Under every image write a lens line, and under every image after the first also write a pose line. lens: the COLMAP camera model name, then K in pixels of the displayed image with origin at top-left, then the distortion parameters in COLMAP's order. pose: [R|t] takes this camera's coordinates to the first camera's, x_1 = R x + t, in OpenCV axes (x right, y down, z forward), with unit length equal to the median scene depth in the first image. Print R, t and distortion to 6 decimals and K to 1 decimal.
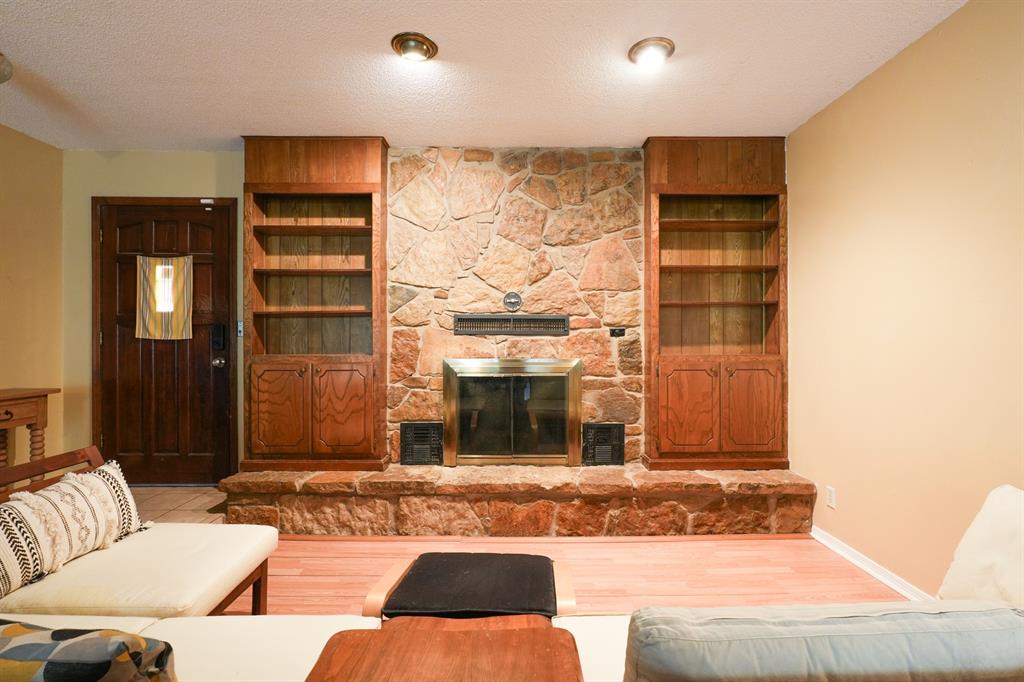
lens RADIAL K [[471.0, 0, 509.6], [0, 471.0, 343.2], [0, 0, 1]] dist [-0.002252, -0.000492]
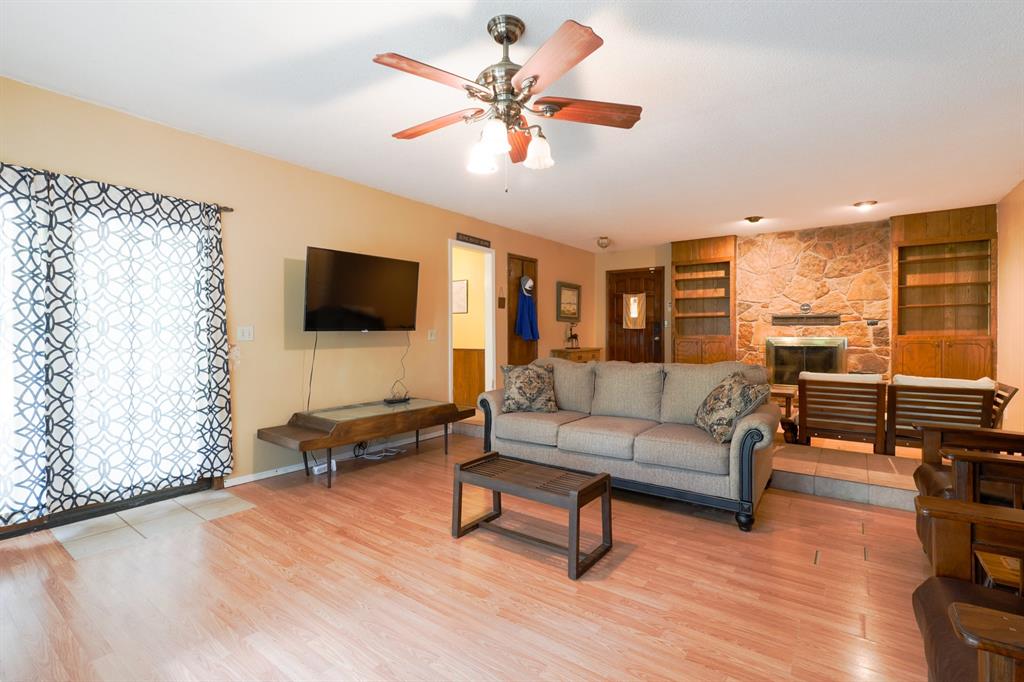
lens RADIAL K [[472.5, 0, 515.2], [0, 472.5, 337.8], [0, 0, 1]] dist [-0.004332, -0.000167]
pose [[0.803888, 0.003799, -0.594768, 0.202669], [0.004660, 0.999909, 0.012685, 0.004415], [0.594762, -0.012969, 0.803797, -1.296084]]
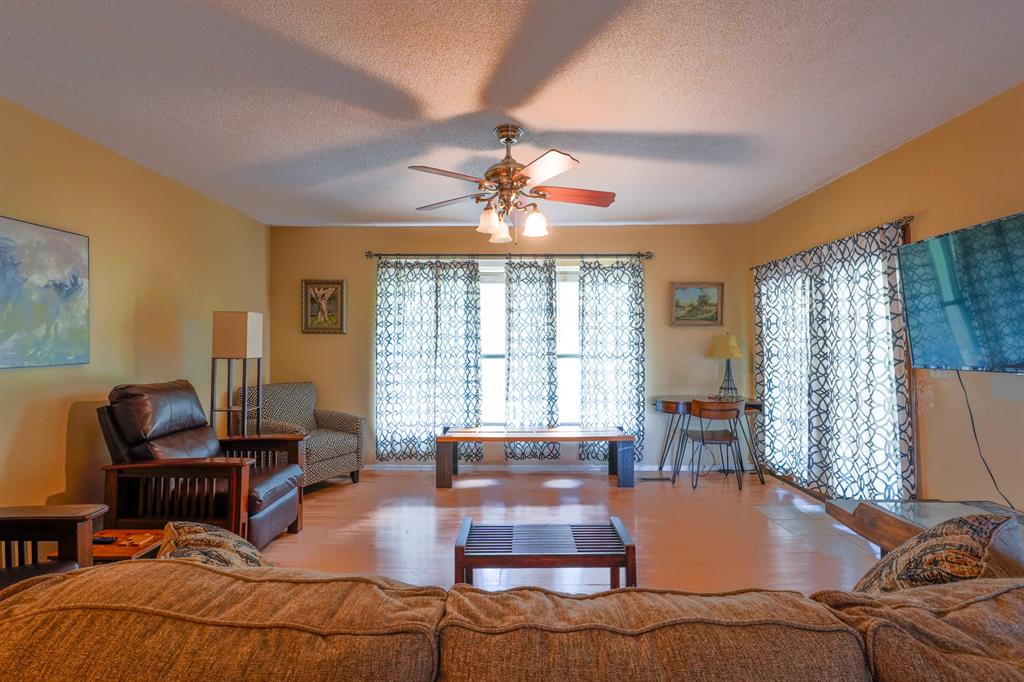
lens RADIAL K [[472.5, 0, 515.2], [0, 472.5, 337.8], [0, 0, 1]] dist [-0.004332, -0.000167]
pose [[-0.999878, 0.003395, 0.015226, -0.221375], [0.003037, 0.999721, -0.023421, -0.031947], [-0.015301, -0.023371, -0.999610, 0.060595]]
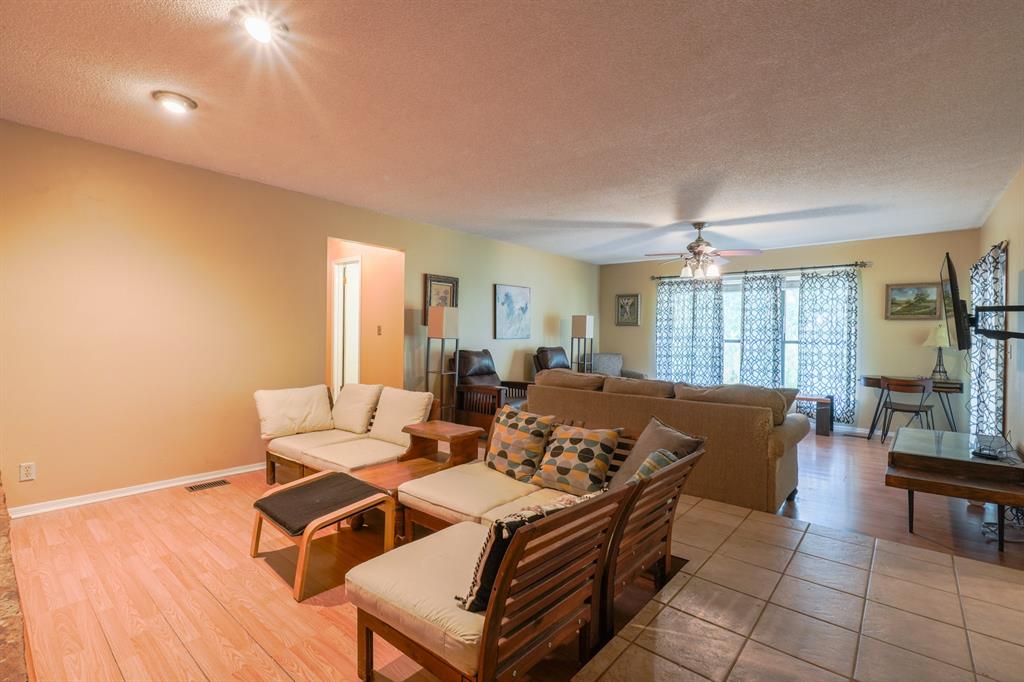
lens RADIAL K [[466.6, 0, 512.0], [0, 466.6, 341.0], [0, 0, 1]] dist [-0.003011, -0.000281]
pose [[-0.755481, -0.018040, 0.654922, -0.778741], [-0.015286, 0.999834, 0.009907, -0.014653], [-0.654993, -0.002527, -0.755631, 0.897923]]
